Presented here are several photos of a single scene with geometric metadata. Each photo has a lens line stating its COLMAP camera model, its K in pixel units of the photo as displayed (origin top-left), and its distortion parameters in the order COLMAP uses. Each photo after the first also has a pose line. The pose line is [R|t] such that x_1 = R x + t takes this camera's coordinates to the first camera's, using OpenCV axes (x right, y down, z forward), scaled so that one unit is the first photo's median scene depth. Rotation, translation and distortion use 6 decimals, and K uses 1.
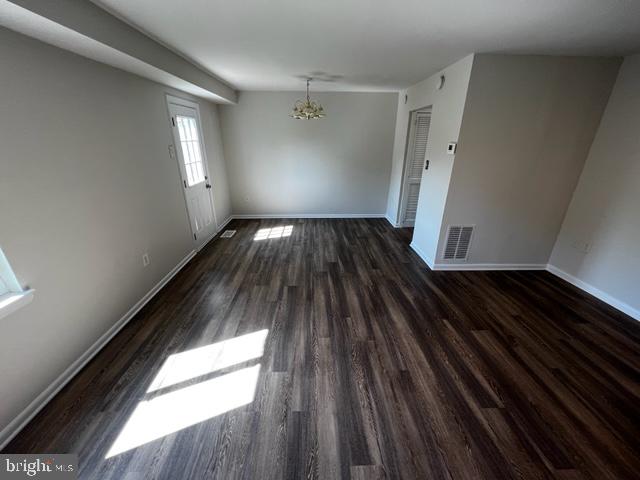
lens RADIAL K [[256.1, 0, 319.7], [0, 256.1, 241.2], [0, 0, 1]] dist [-0.001785, 0.000103]
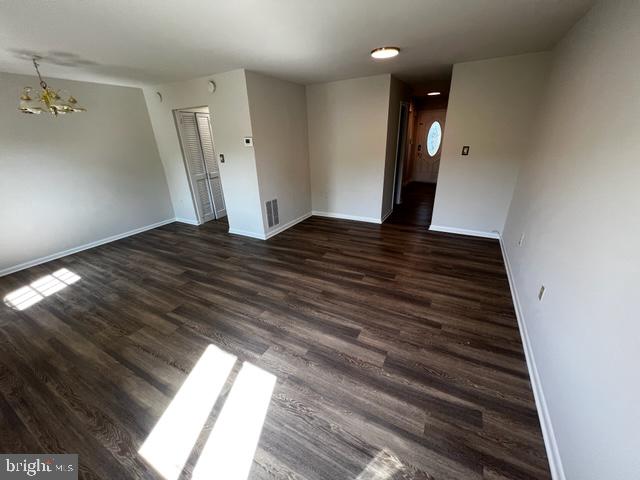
lens RADIAL K [[256.1, 0, 319.8], [0, 256.1, 242.0], [0, 0, 1]] dist [-0.001785, 0.000103]
pose [[0.503435, -0.357009, 0.786827, -0.499668], [0.353877, 0.915960, 0.189180, -0.023716], [-0.788241, 0.183200, 0.587464, 0.070067]]
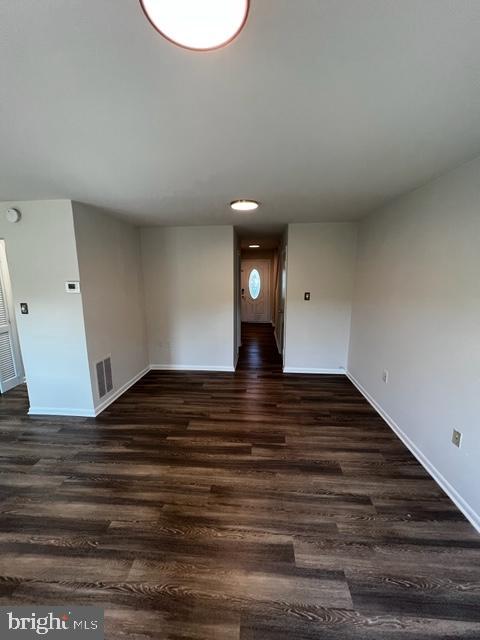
lens RADIAL K [[256.1, 0, 238.5], [0, 256.1, 319.8], [0, 0, 1]] dist [-0.001785, 0.000103]
pose [[0.107233, -0.178493, 0.978080, -0.379459], [0.374945, 0.918377, 0.126491, -0.146255], [-0.920824, 0.353162, 0.165405, 0.334320]]
